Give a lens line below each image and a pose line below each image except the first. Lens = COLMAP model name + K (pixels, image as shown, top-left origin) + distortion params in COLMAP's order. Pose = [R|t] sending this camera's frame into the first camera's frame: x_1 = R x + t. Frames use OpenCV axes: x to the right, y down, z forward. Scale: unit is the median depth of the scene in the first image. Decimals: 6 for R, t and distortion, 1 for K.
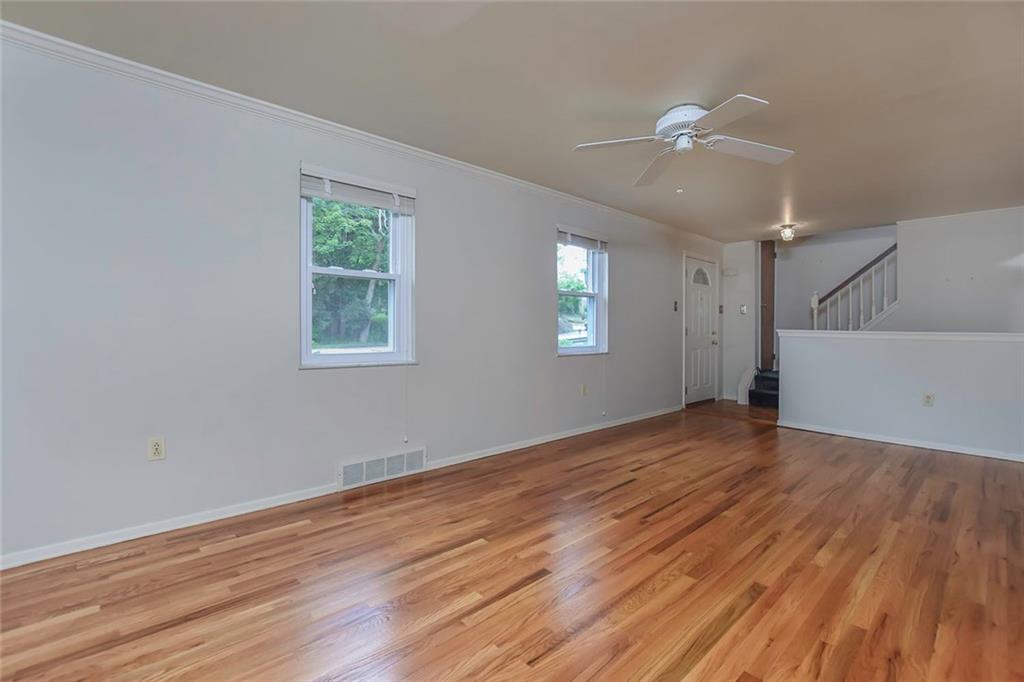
lens RADIAL K [[454.3, 0, 522.5], [0, 454.3, 332.2], [0, 0, 1]] dist [-0.016042, 0.000248]
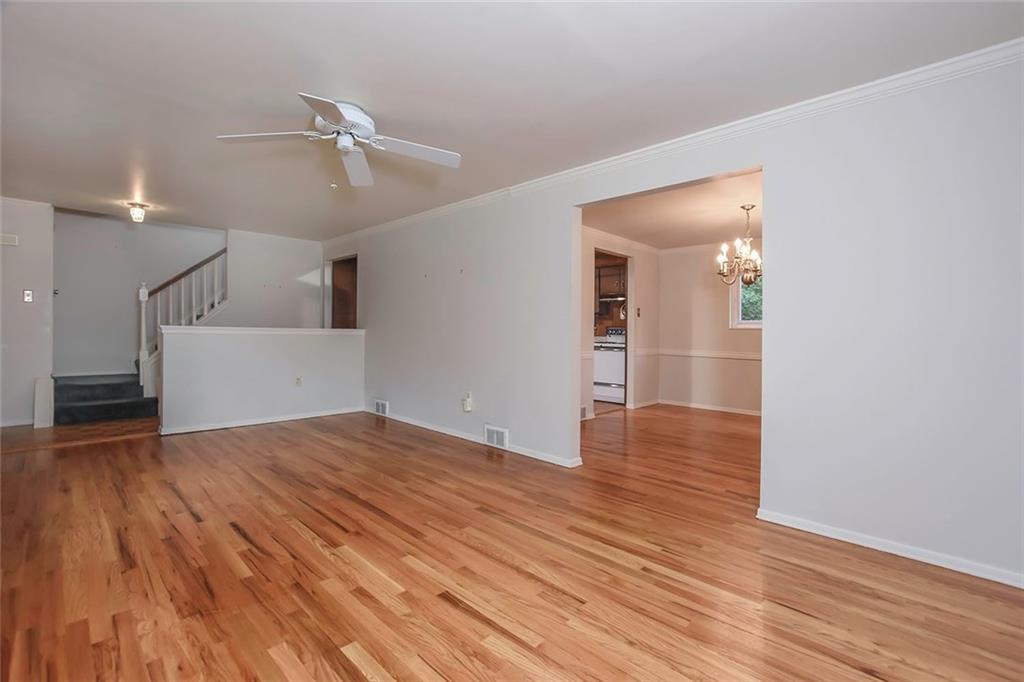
lens RADIAL K [[454.3, 0, 522.5], [0, 454.3, 332.2], [0, 0, 1]] dist [-0.016042, 0.000248]
pose [[-0.050631, -0.012633, 0.998638, -0.602769], [-0.004069, 0.999914, 0.012443, -0.011694], [-0.998709, -0.003434, -0.050678, 0.616671]]
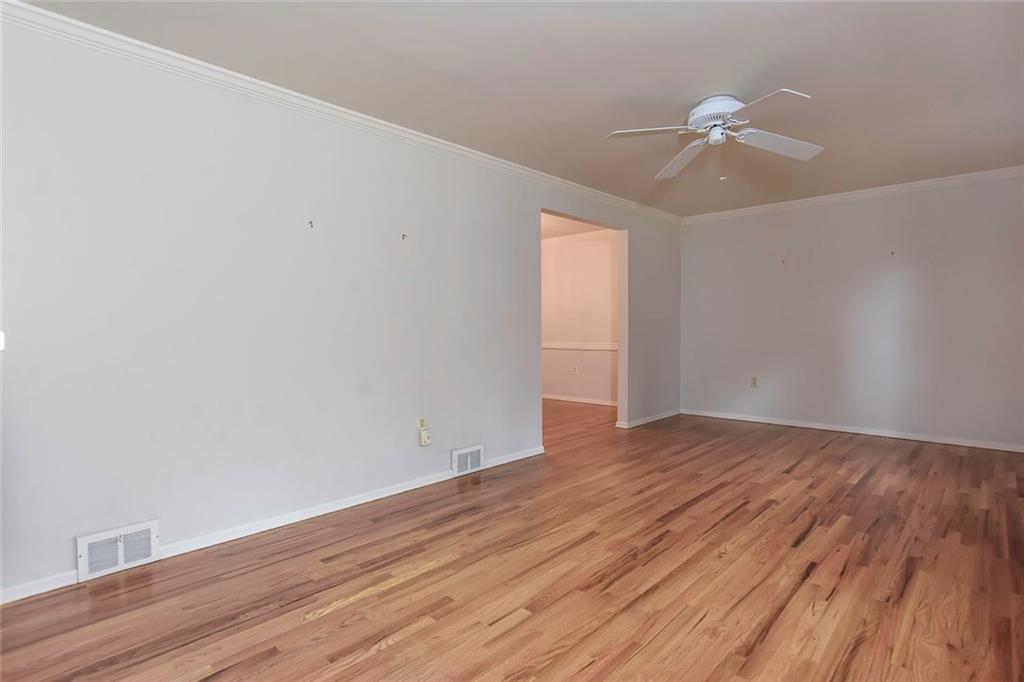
lens RADIAL K [[523.4, 0, 512.0], [0, 523.4, 341.0], [0, 0, 1]] dist [-0.003554, -0.008204]
pose [[-0.998268, 0.000182, -0.058826, 0.816080], [-0.002009, 0.999306, 0.037187, -0.019542], [0.058792, 0.037241, -0.997575, 1.978274]]
